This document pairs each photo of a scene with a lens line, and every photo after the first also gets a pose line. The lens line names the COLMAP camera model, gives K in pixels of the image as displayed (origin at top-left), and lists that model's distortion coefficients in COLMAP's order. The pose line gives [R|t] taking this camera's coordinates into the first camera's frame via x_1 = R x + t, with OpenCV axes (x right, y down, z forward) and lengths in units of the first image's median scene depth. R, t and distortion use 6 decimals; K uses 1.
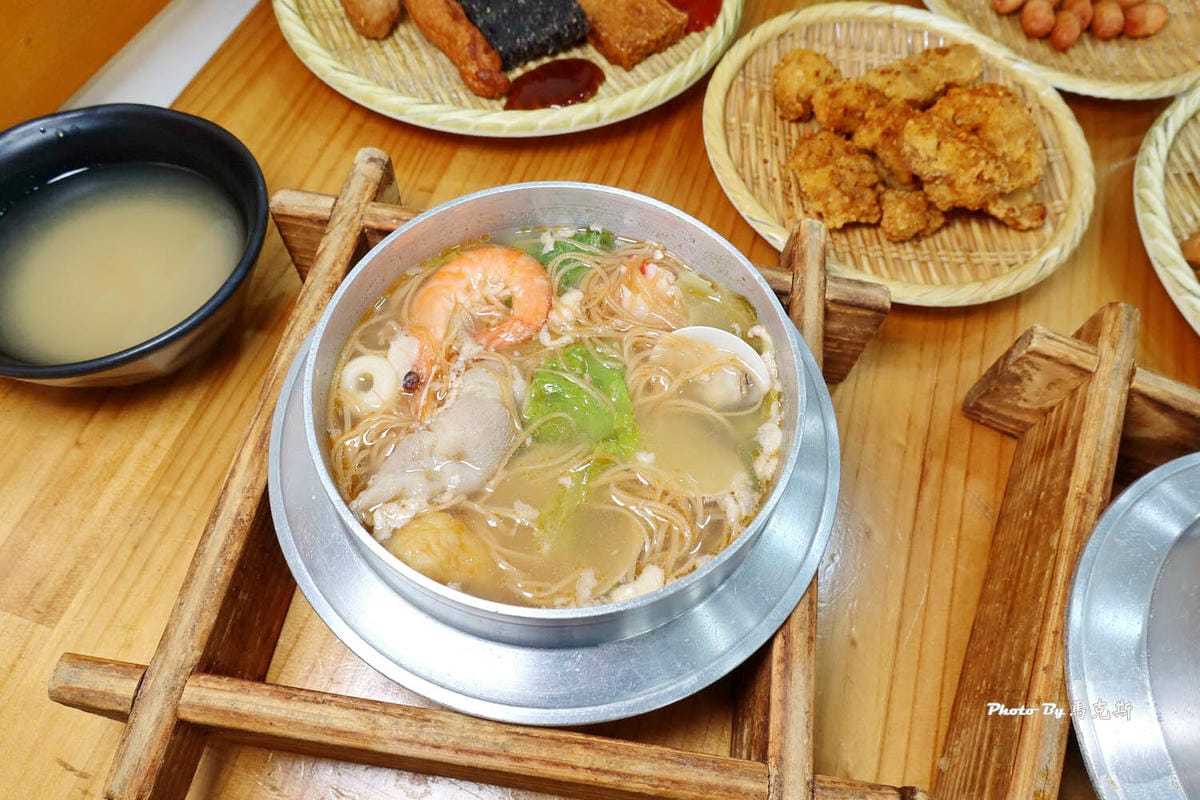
lens RADIAL K [[816.5, 0, 600.0], [0, 816.5, 400.0], [0, 0, 1]] dist [-0.003180, -0.000438]
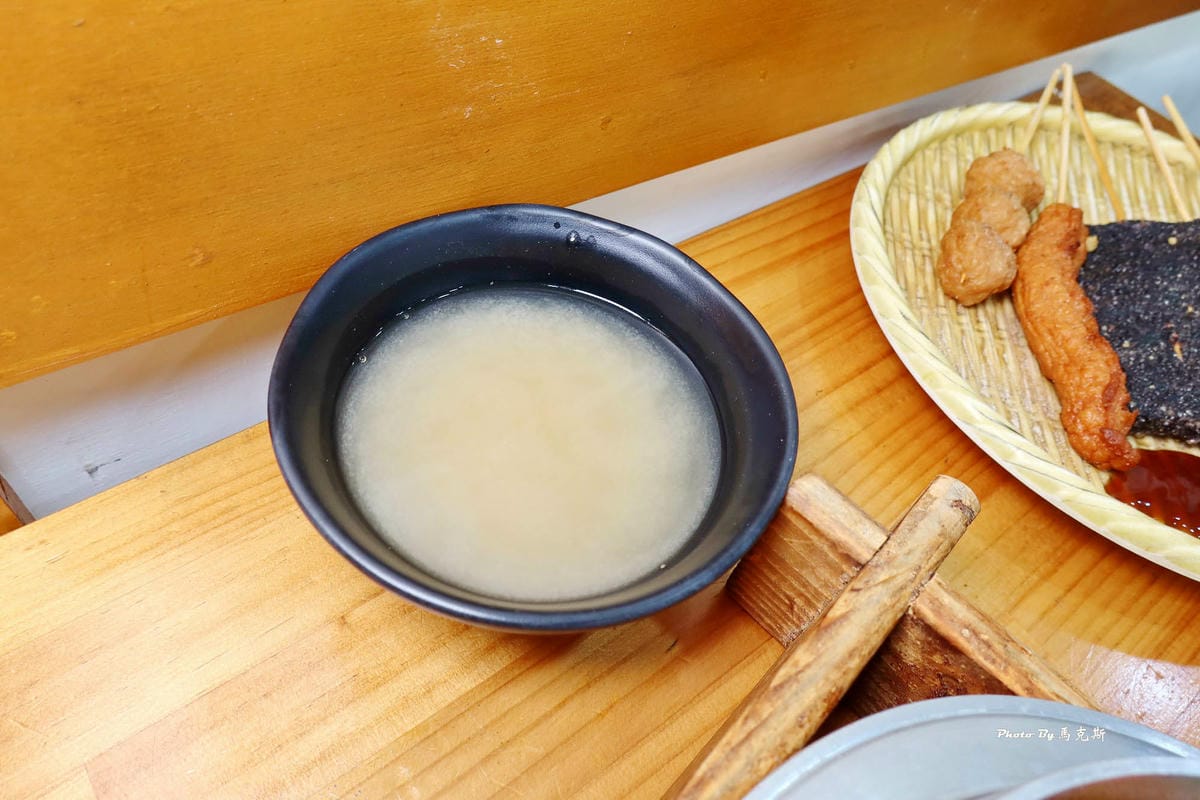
lens RADIAL K [[815.6, 0, 600.0], [0, 815.6, 400.0], [0, 0, 1]] dist [-0.024936, -0.000802]
pose [[0.813599, 0.508978, -0.281066, -0.399792], [-0.554907, 0.824065, -0.113997, -0.150156], [0.173594, 0.248713, 0.952894, 0.376609]]
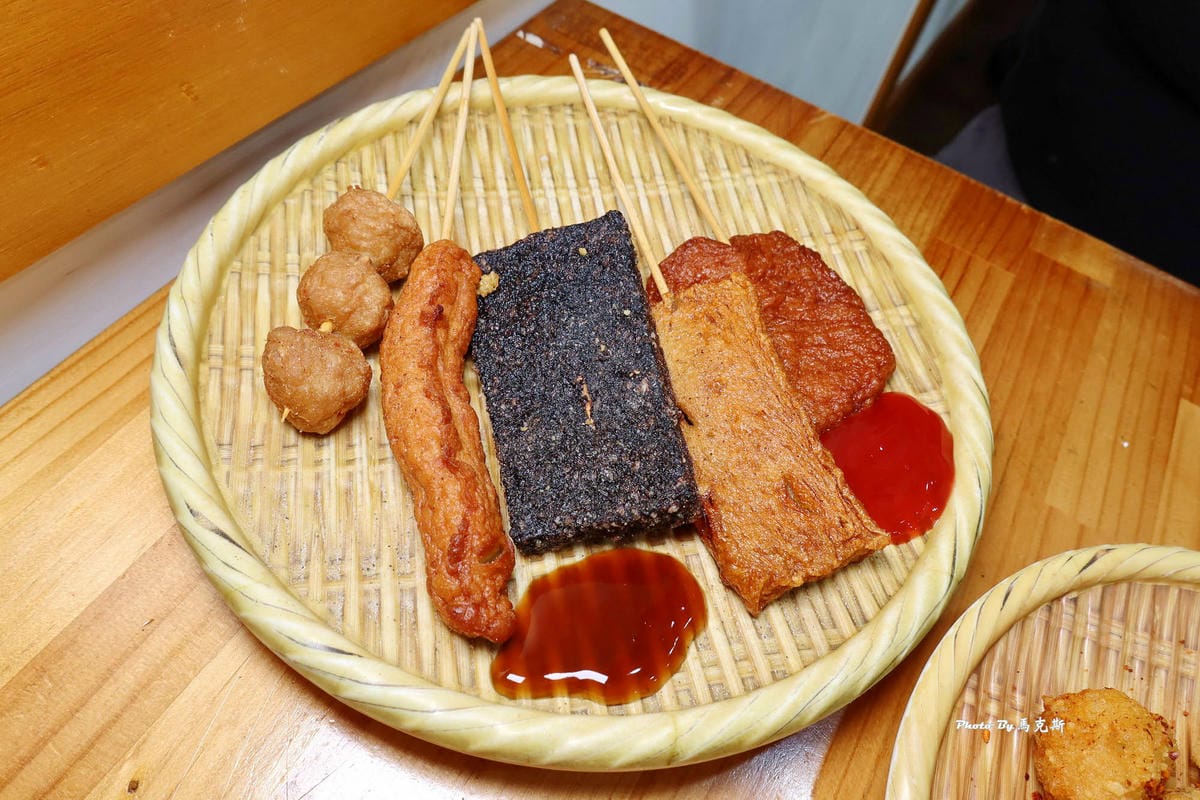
lens RADIAL K [[829.8, 0, 599.1], [0, 829.8, 405.6], [0, 0, 1]] dist [-0.026926, -0.002317]
pose [[0.970213, 0.234954, -0.059015, -0.082664], [-0.240434, 0.963710, -0.115990, -0.616743], [0.029621, 0.126724, 0.991496, 0.635830]]
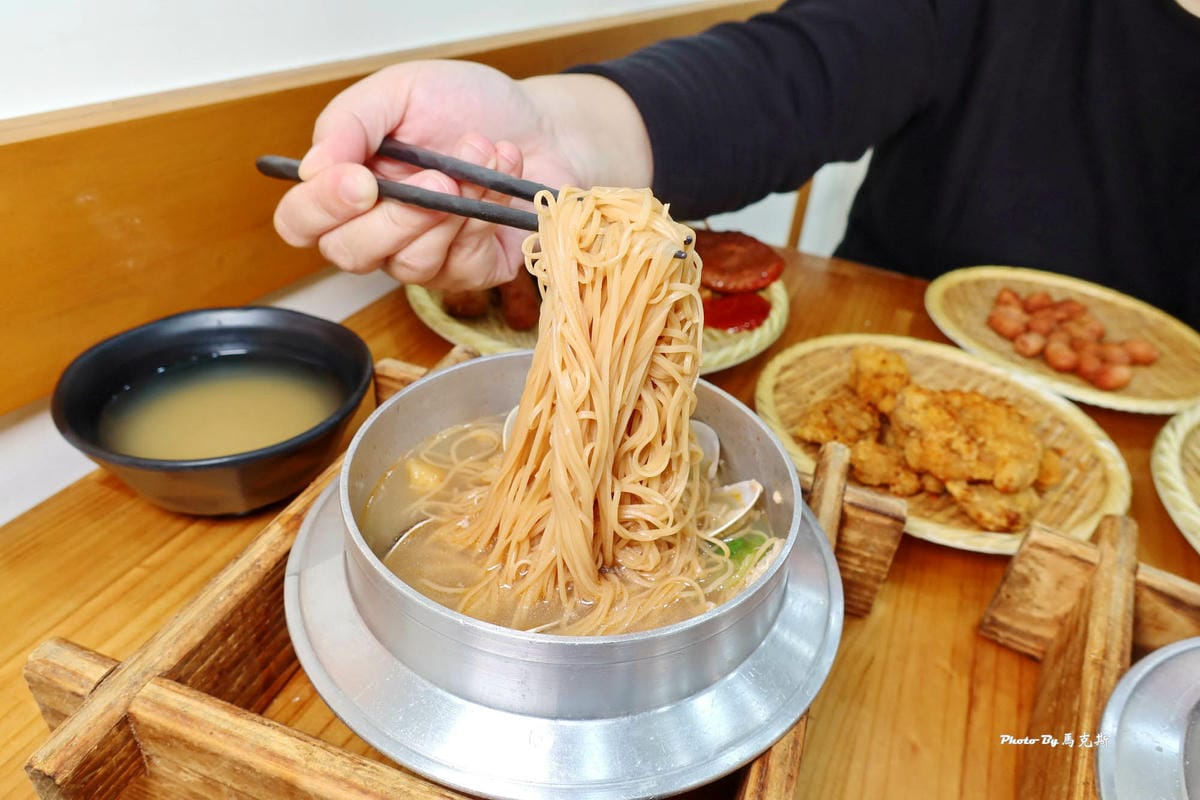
lens RADIAL K [[818.1, 0, 601.2], [0, 818.1, 394.1], [0, 0, 1]] dist [-0.017401, 0.002941]
pose [[0.981701, 0.125294, -0.143405, 0.104565], [-0.179135, 0.863095, -0.472205, 0.317841], [0.064608, 0.489253, 0.869746, -0.004880]]
